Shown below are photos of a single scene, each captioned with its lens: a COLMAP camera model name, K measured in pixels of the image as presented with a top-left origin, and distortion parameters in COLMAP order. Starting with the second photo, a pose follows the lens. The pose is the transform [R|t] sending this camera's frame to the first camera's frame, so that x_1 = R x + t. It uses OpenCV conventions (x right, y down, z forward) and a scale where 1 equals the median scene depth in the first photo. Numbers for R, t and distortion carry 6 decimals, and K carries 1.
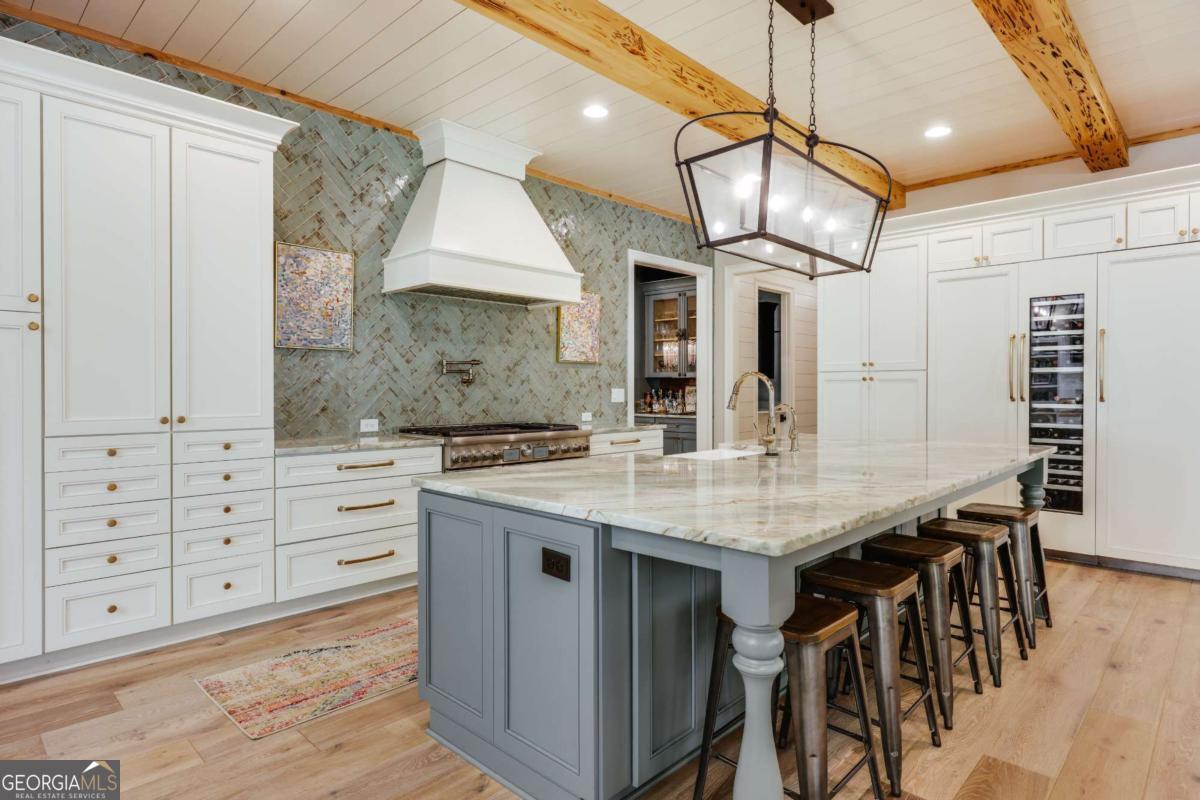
lens RADIAL K [[639.6, 0, 602.2], [0, 639.6, 391.8], [0, 0, 1]] dist [-0.000246, 0.000252]
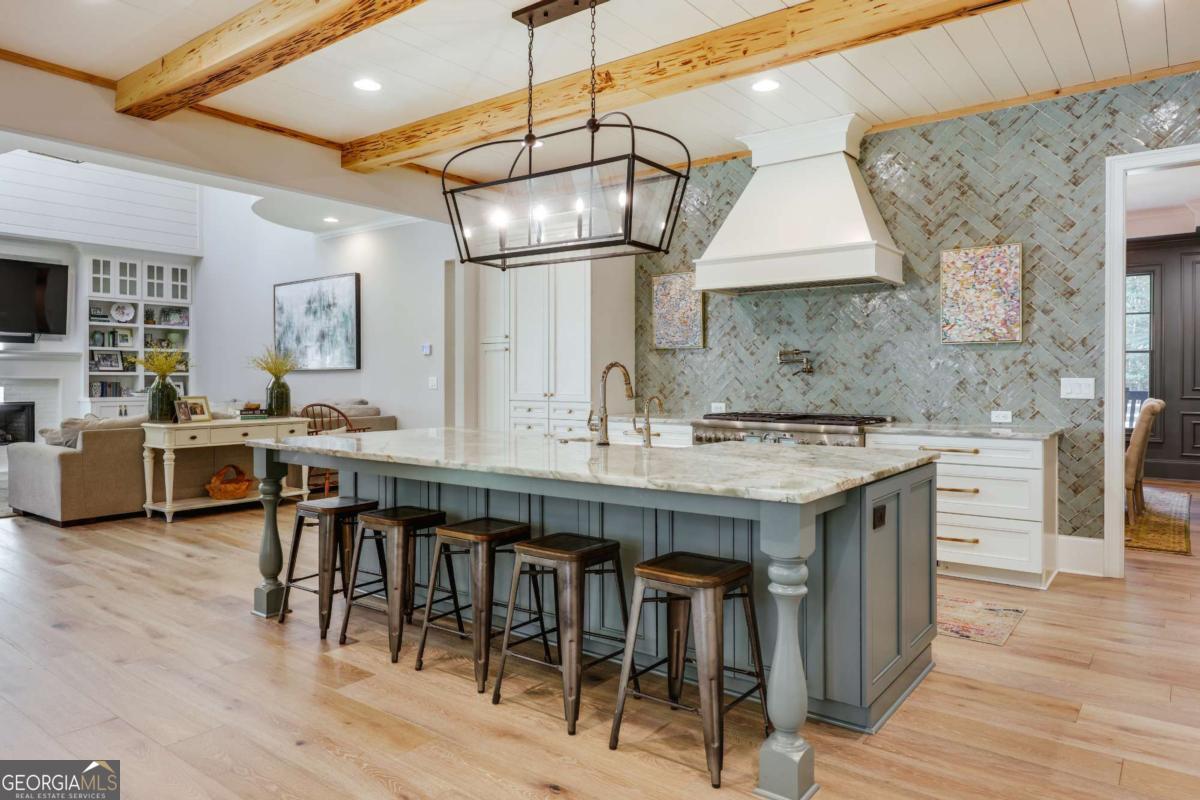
lens RADIAL K [[710.3, 0, 596.7], [0, 710.3, 378.7], [0, 0, 1]] dist [-0.003565, -0.000609]
pose [[0.155175, 0.002516, -0.987884, 0.857928], [-0.004653, 0.999988, 0.001816, -0.004033], [0.987876, 0.004315, 0.155185, 0.511966]]
